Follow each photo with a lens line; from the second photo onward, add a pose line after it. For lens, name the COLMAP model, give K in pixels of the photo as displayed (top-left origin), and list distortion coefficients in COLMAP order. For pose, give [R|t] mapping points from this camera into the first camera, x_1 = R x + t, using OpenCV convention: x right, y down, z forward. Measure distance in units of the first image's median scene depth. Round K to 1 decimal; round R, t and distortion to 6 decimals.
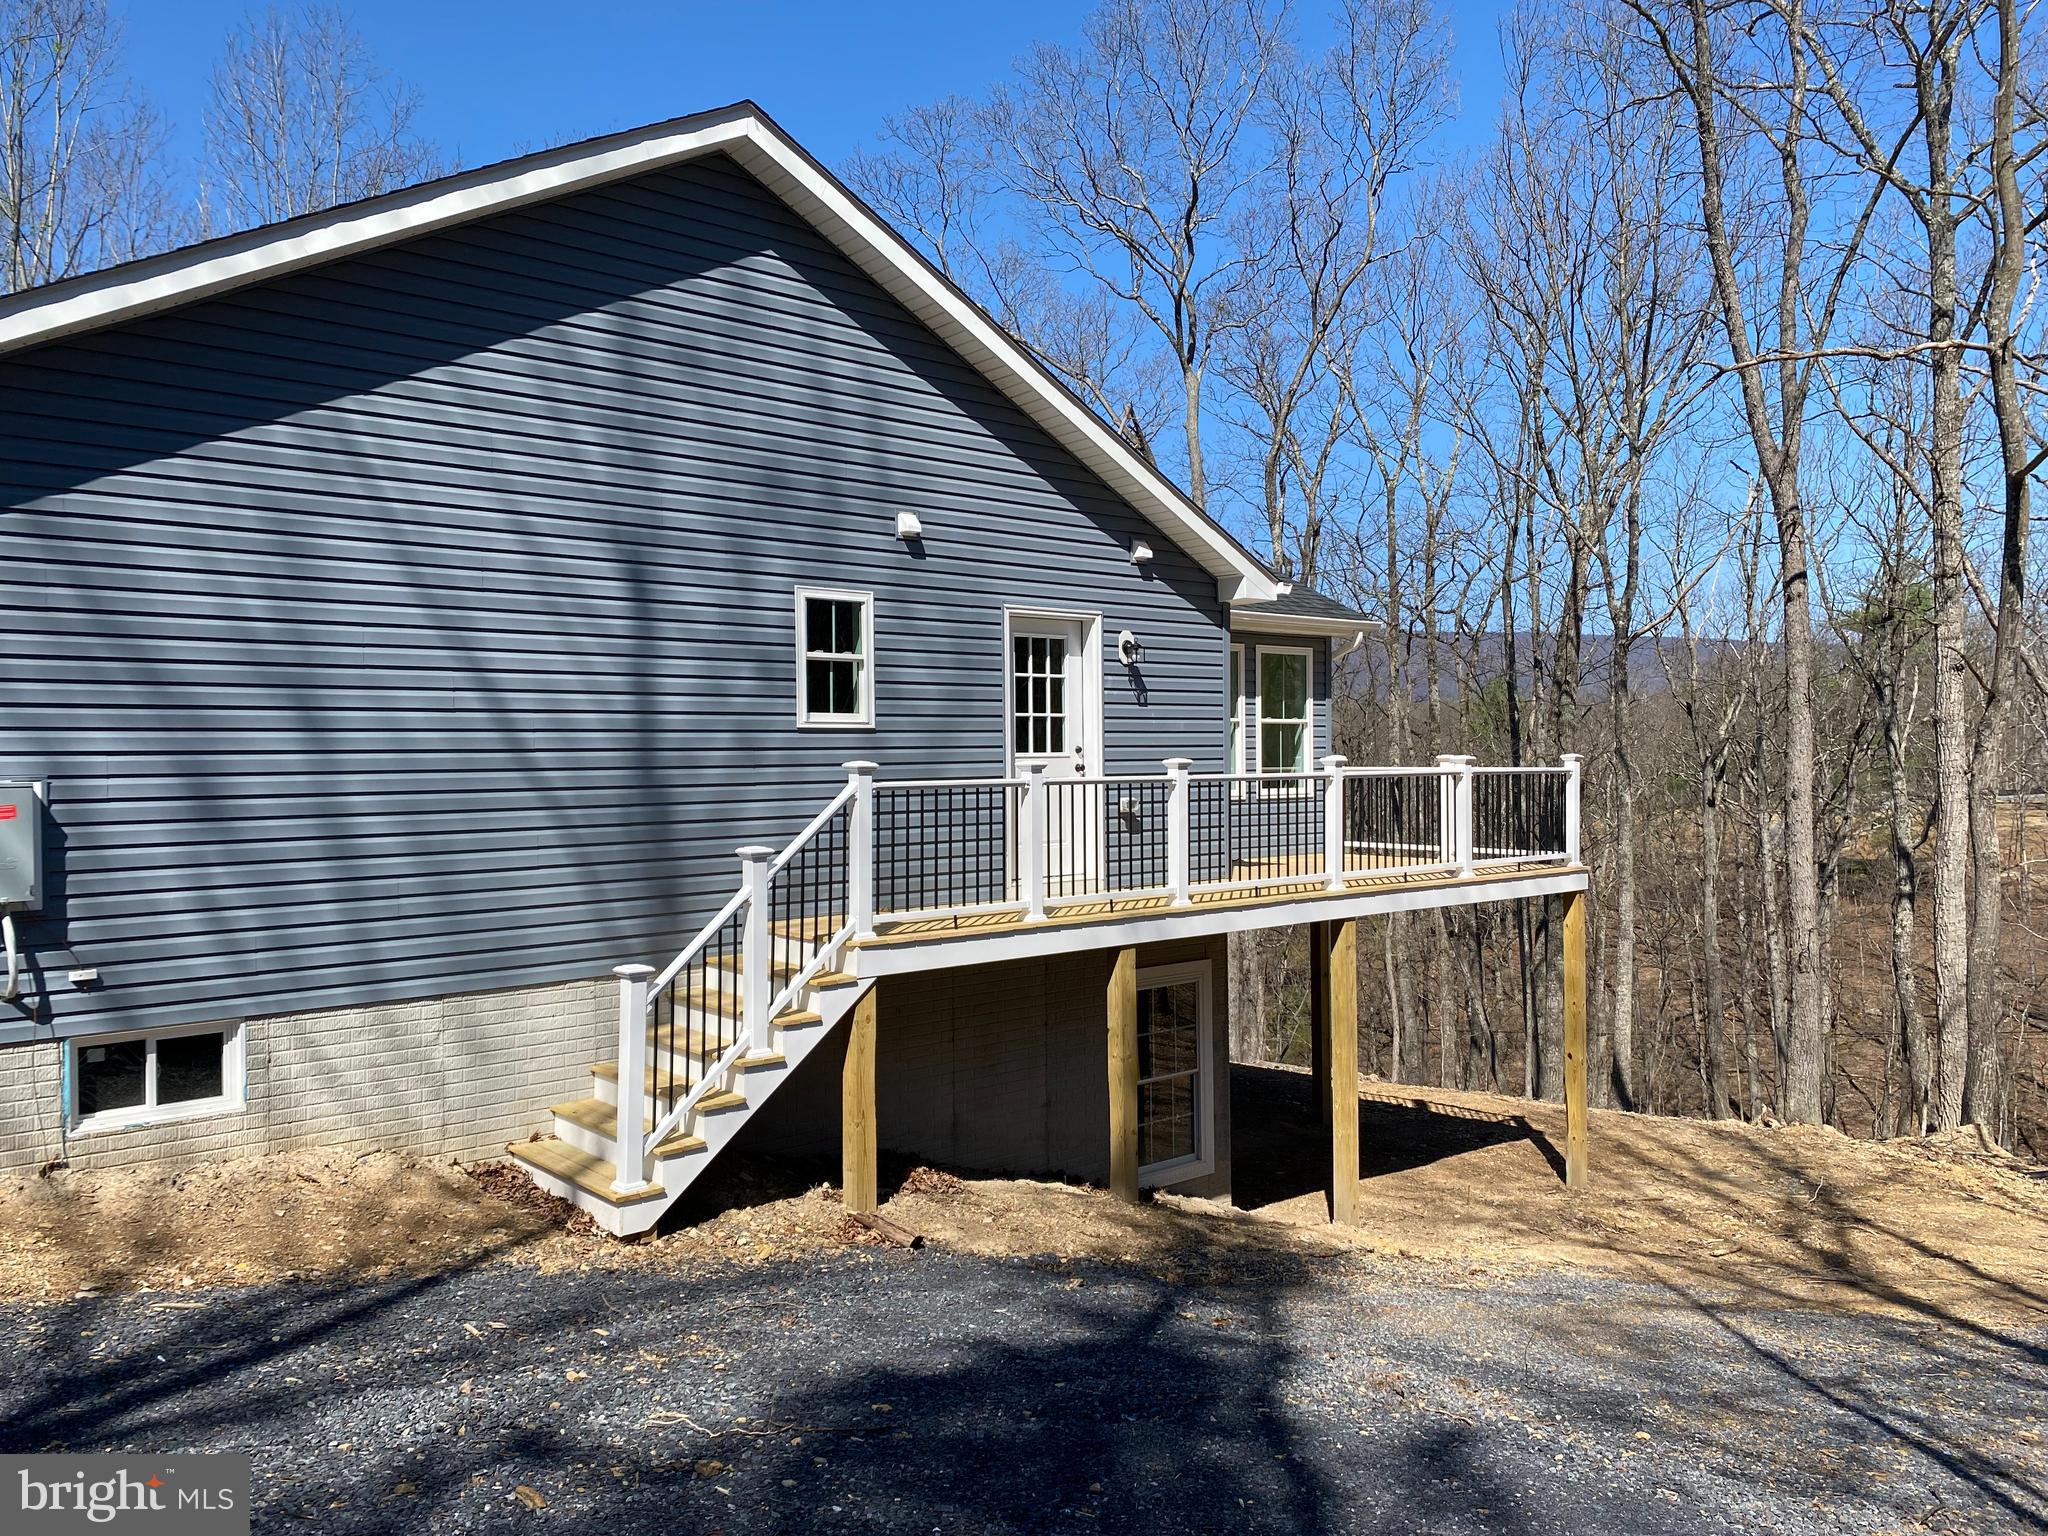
lens RADIAL K [[1569.1, 0, 1025.6], [0, 1569.1, 773.2], [0, 0, 1]] dist [0.090896, -0.126036]
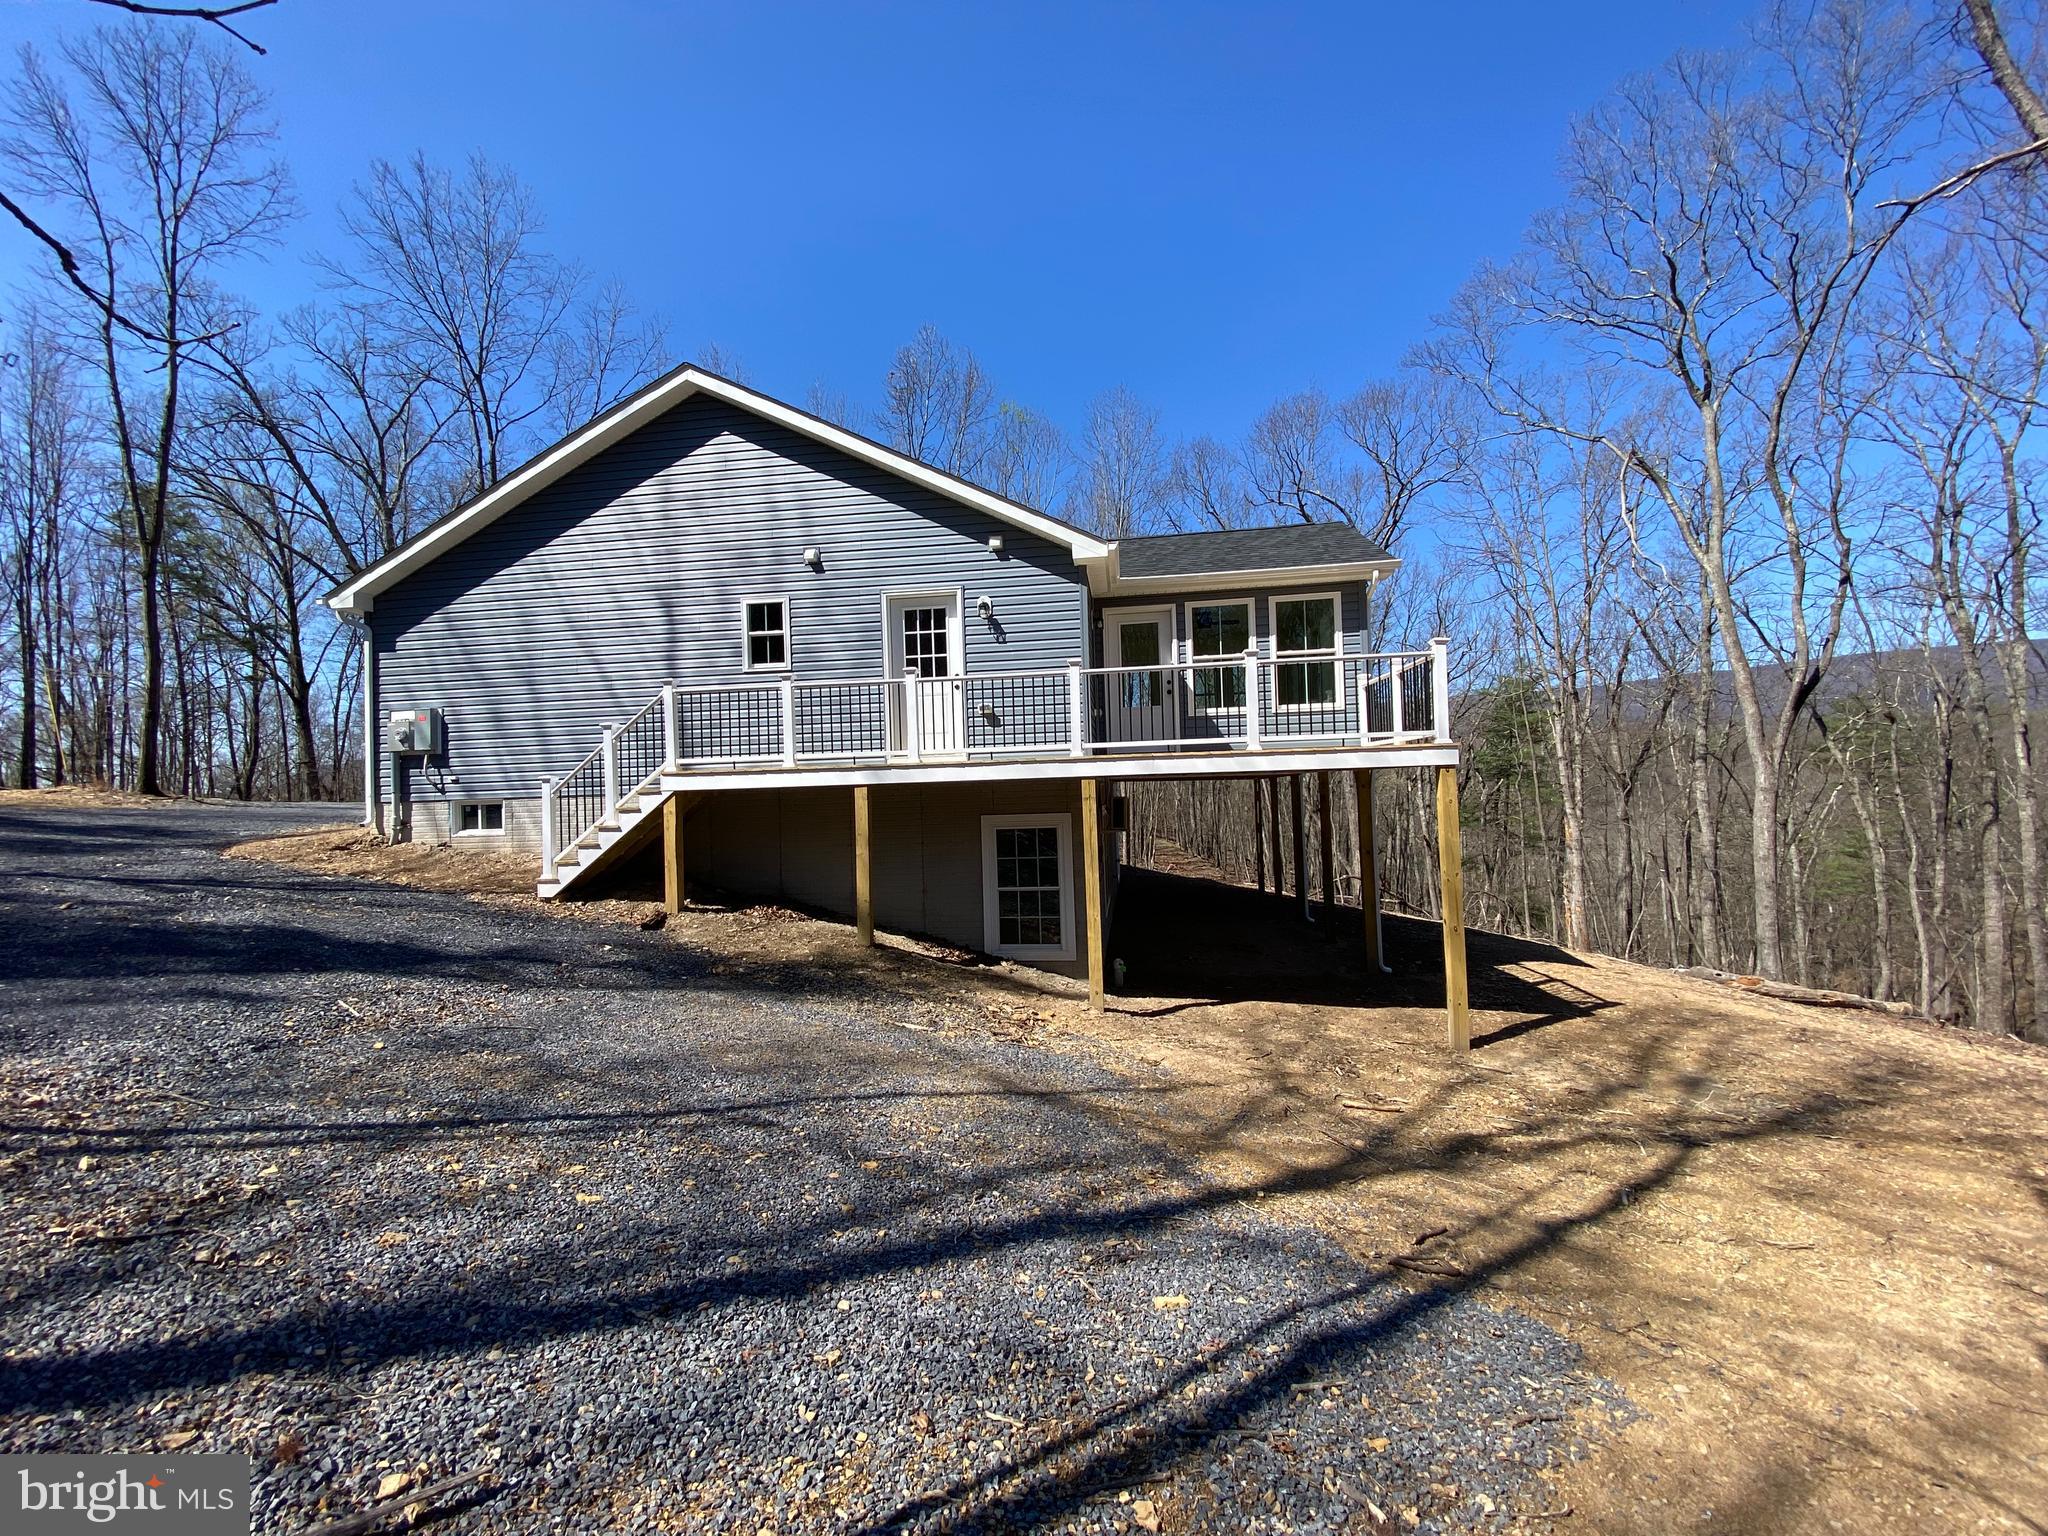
lens RADIAL K [[843.6, 0, 1024.0], [0, 843.6, 768.0], [0, 0, 1]] dist [0.055196, -0.000068]
pose [[0.632631, -0.035370, -0.773645, 0.886185], [0.015122, 0.999330, -0.033323, 0.130602], [0.774306, 0.009382, 0.632742, 0.614055]]
